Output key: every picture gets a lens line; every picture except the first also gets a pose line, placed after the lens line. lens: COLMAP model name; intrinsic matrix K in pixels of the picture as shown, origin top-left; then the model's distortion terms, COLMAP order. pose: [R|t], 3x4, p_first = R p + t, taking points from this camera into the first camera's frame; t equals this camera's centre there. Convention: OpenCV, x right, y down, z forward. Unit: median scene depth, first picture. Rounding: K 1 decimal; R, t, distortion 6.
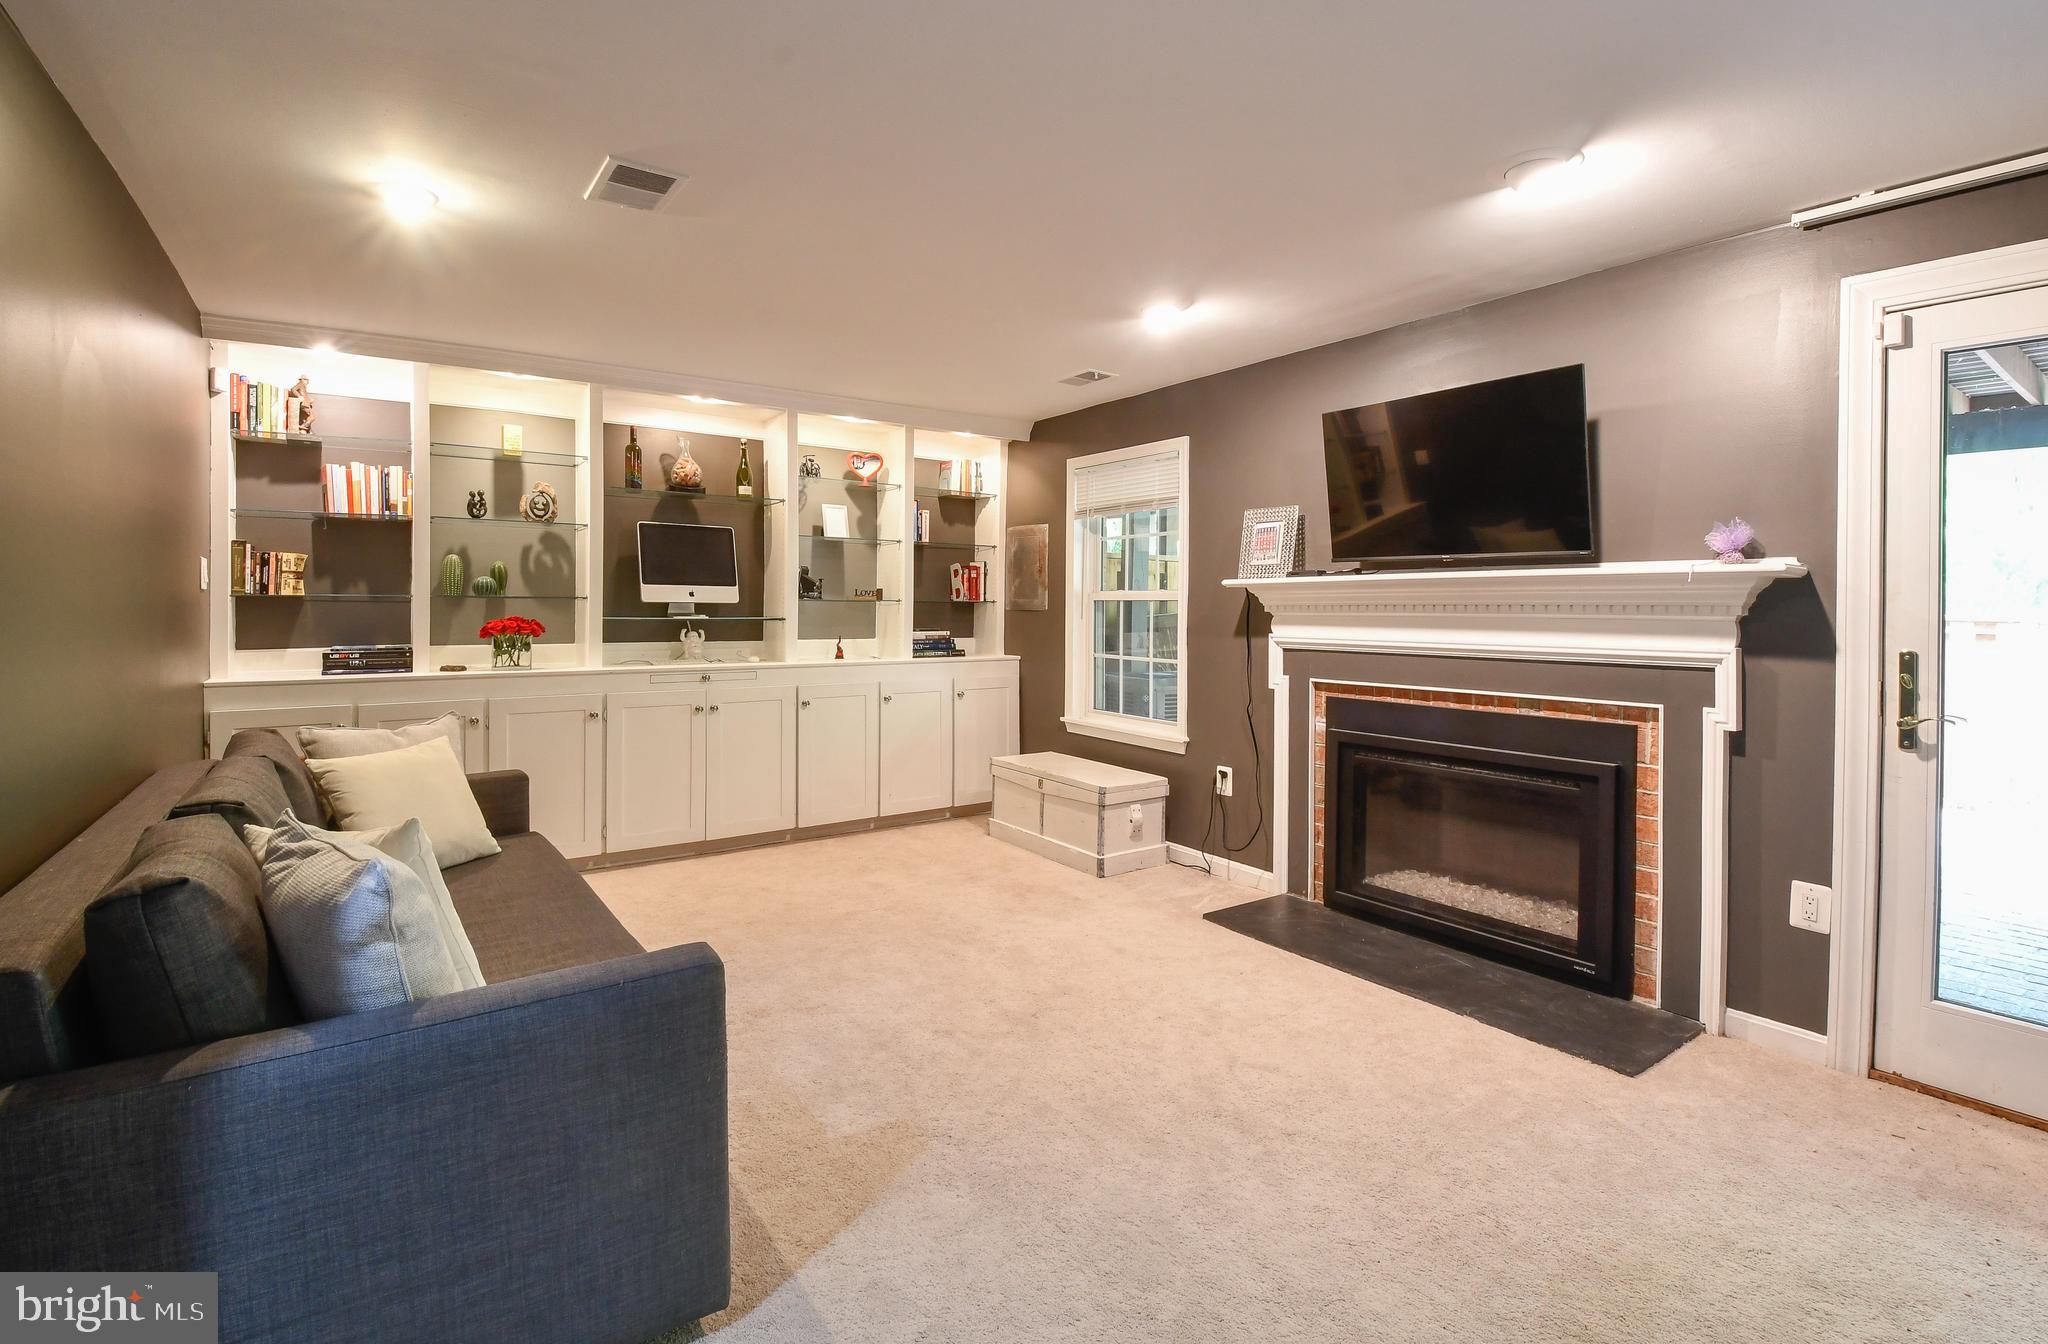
lens RADIAL K [[934.5, 0, 1025.7], [0, 934.5, 662.9], [0, 0, 1]] dist [0.012273, -0.003221]
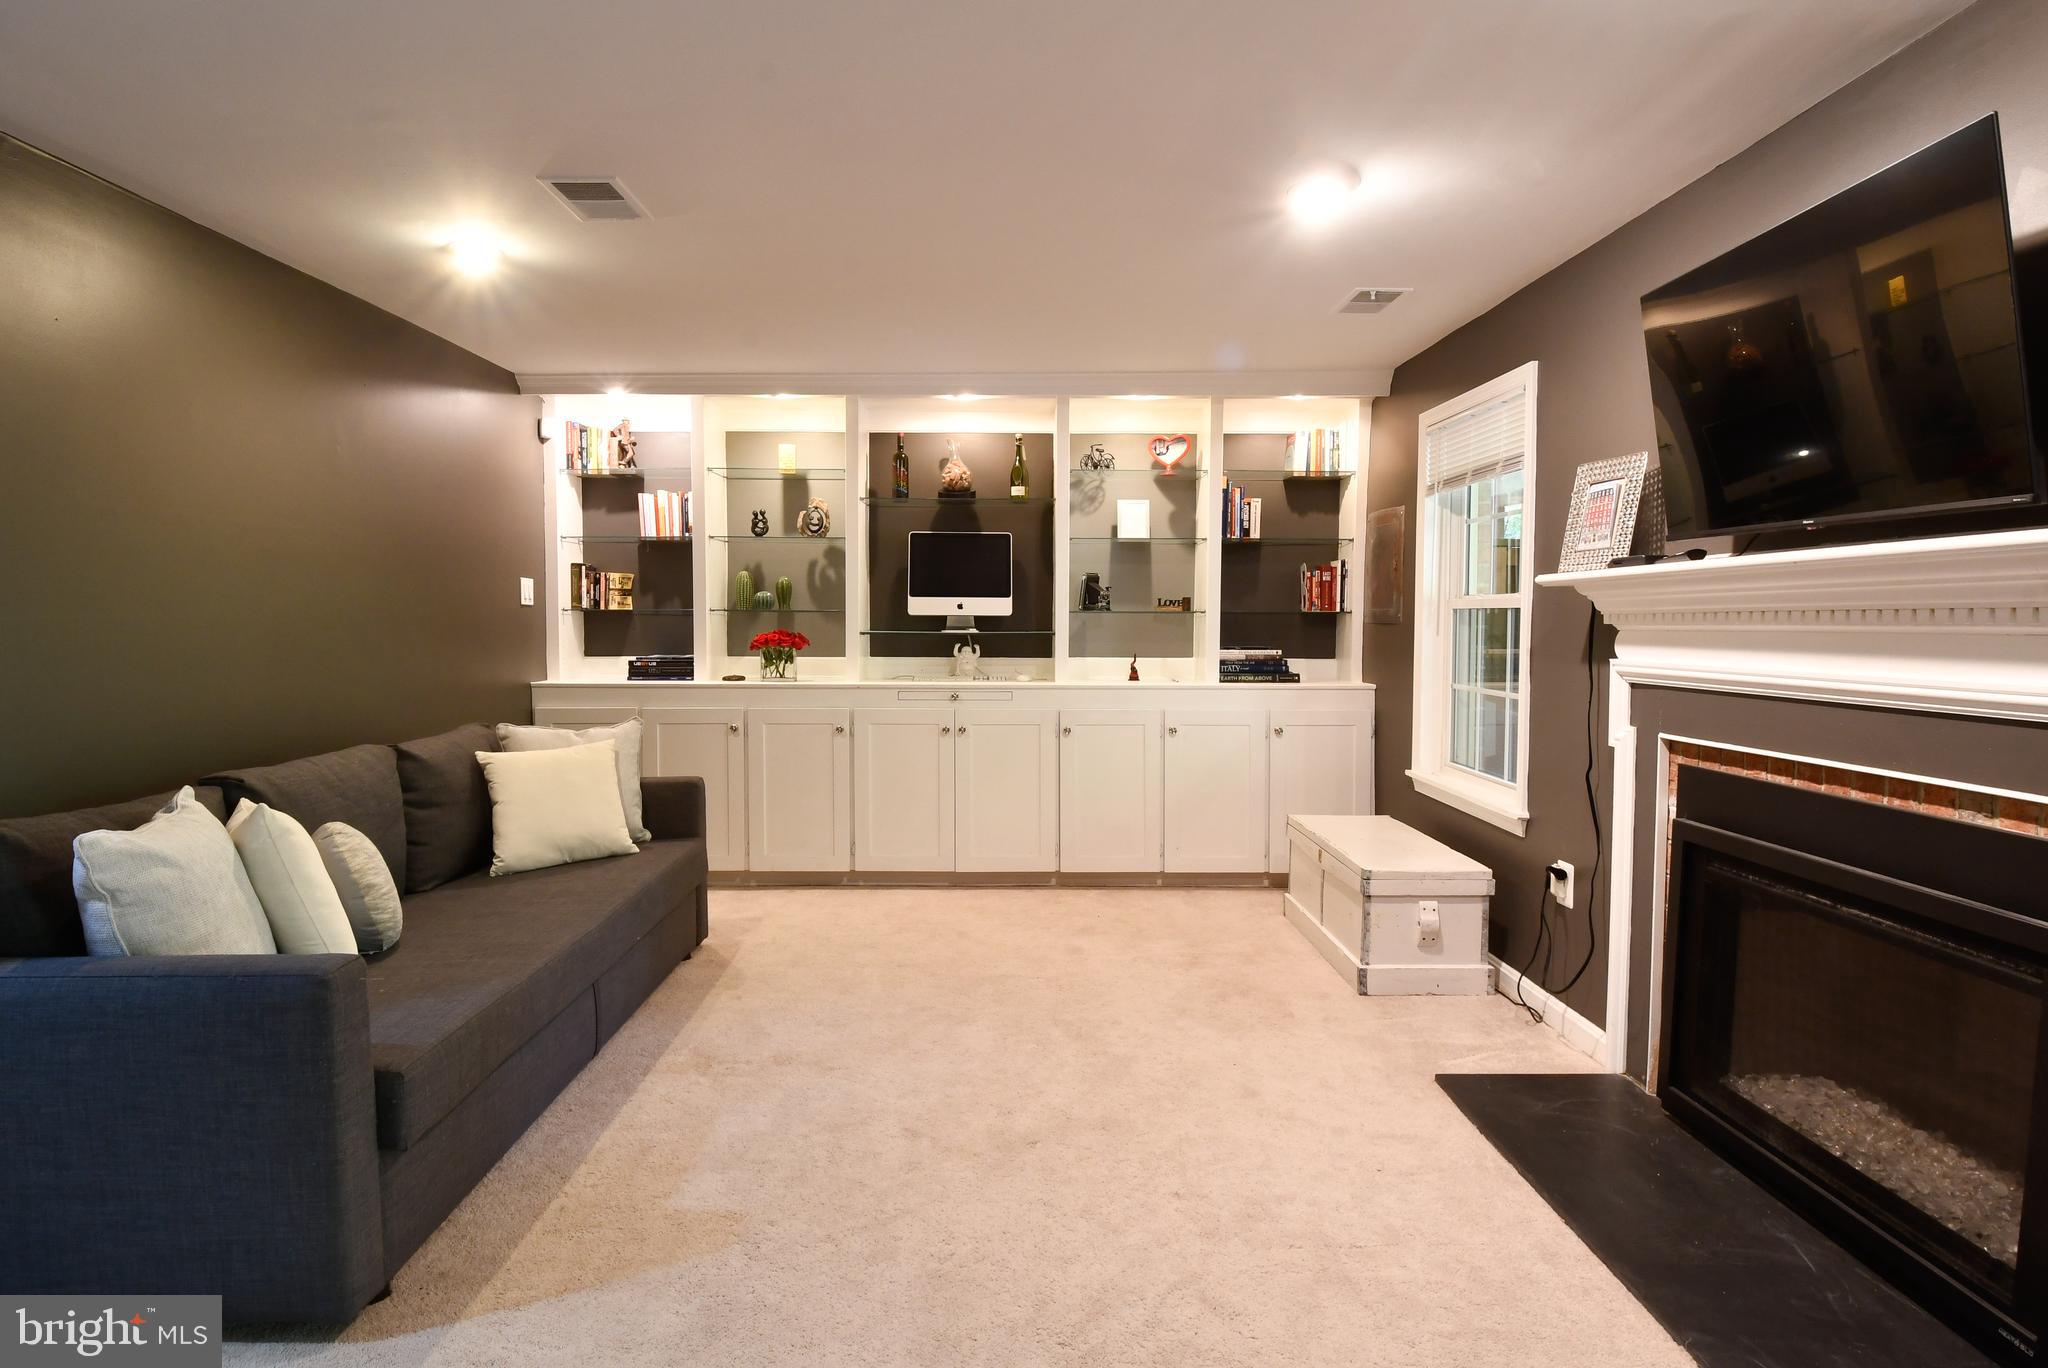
lens RADIAL K [[1083.9, 0, 1033.4], [0, 1083.9, 676.0], [0, 0, 1]] dist [0.012366, -0.007262]
pose [[0.828210, 0.026485, -0.559792, 0.373006], [-0.031840, 0.999493, 0.000182, -0.007886], [0.559513, 0.017673, 0.828633, 0.183124]]
